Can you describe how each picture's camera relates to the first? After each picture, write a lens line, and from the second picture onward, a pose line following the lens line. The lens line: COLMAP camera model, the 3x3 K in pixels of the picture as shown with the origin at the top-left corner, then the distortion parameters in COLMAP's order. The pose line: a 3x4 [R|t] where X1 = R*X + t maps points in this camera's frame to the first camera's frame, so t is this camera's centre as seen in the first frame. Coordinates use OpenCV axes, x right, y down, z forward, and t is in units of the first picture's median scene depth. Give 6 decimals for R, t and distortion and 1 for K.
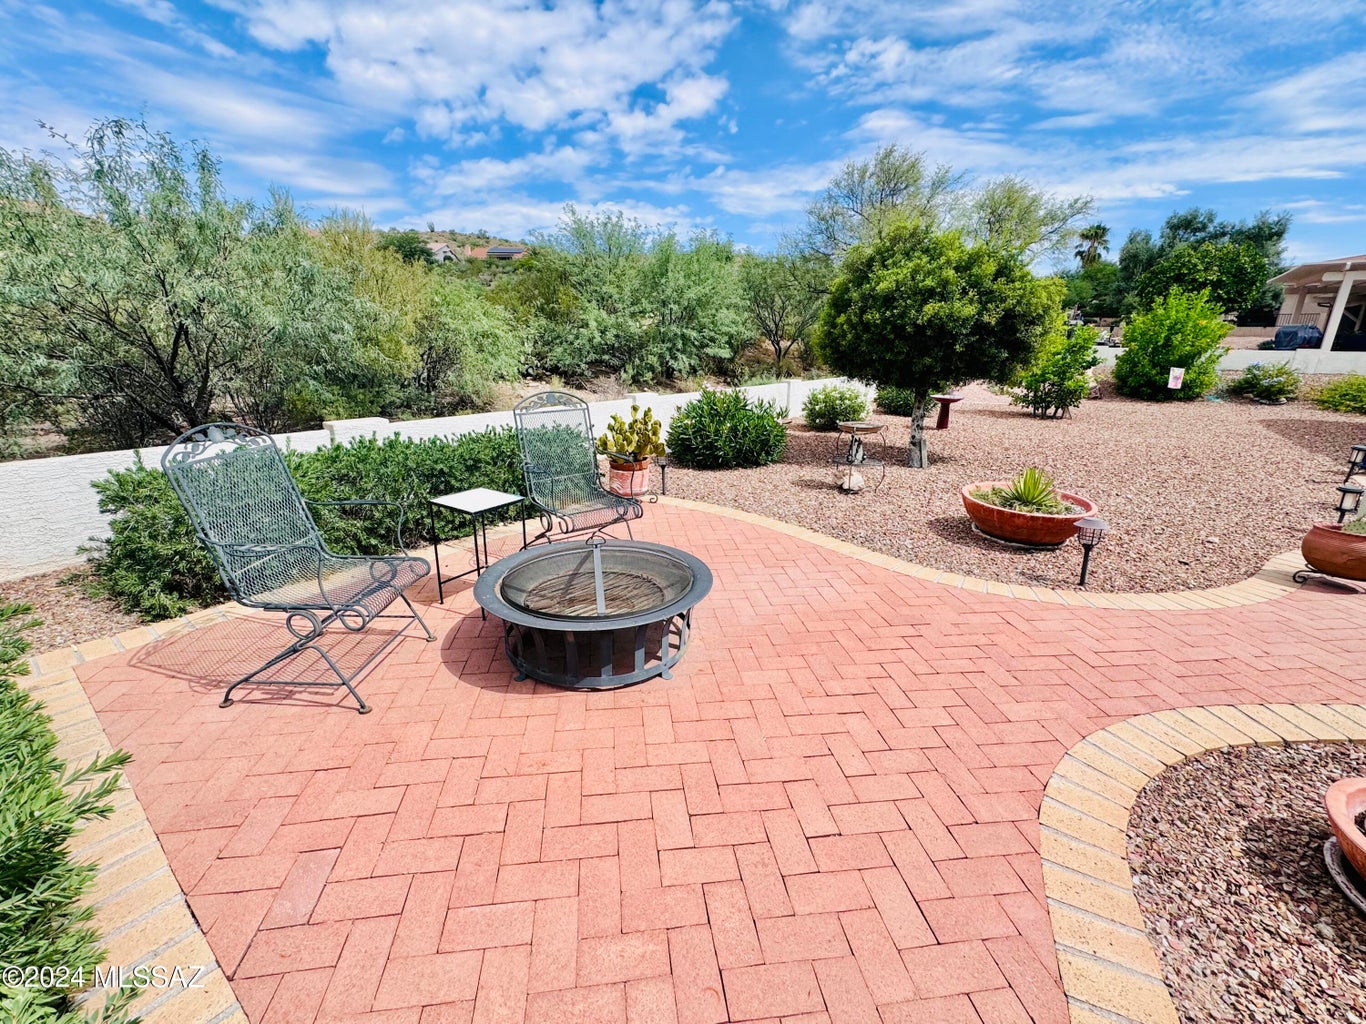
lens RADIAL K [[544.2, 0, 683.0], [0, 544.2, 512.0], [0, 0, 1]] dist [0.034523, -0.019370]
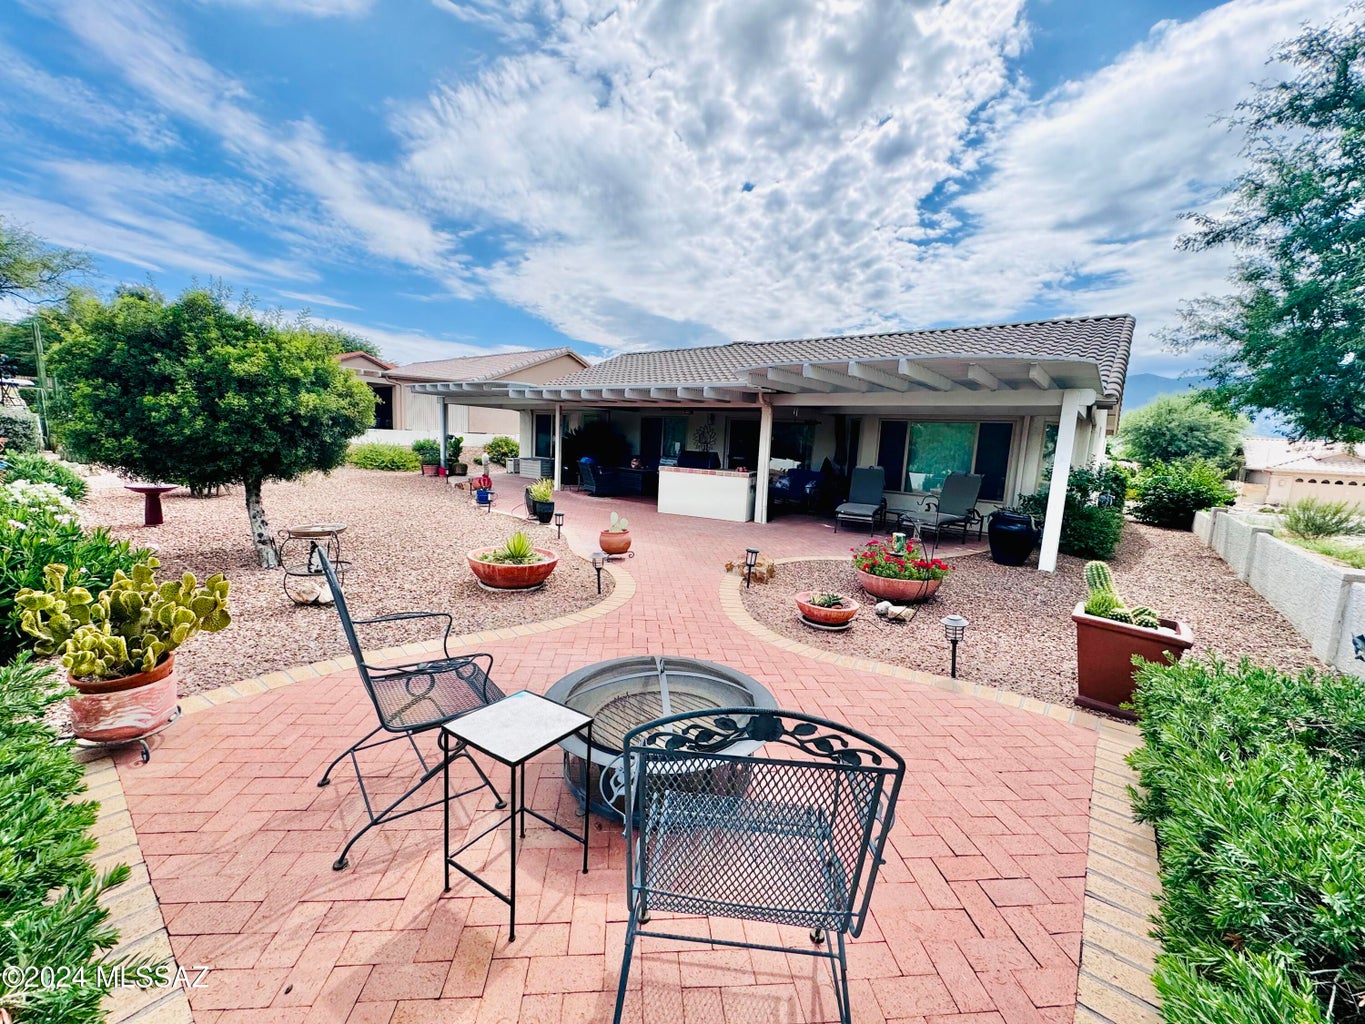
lens RADIAL K [[551.3, 0, 661.4], [0, 551.3, 510.7], [0, 0, 1]] dist [-0.002955, -0.000232]
pose [[0.062323, -0.147215, 0.987139, -0.445331], [0.254681, 0.958664, 0.126889, -0.140524], [-0.965015, 0.243497, 0.097239, 0.339872]]
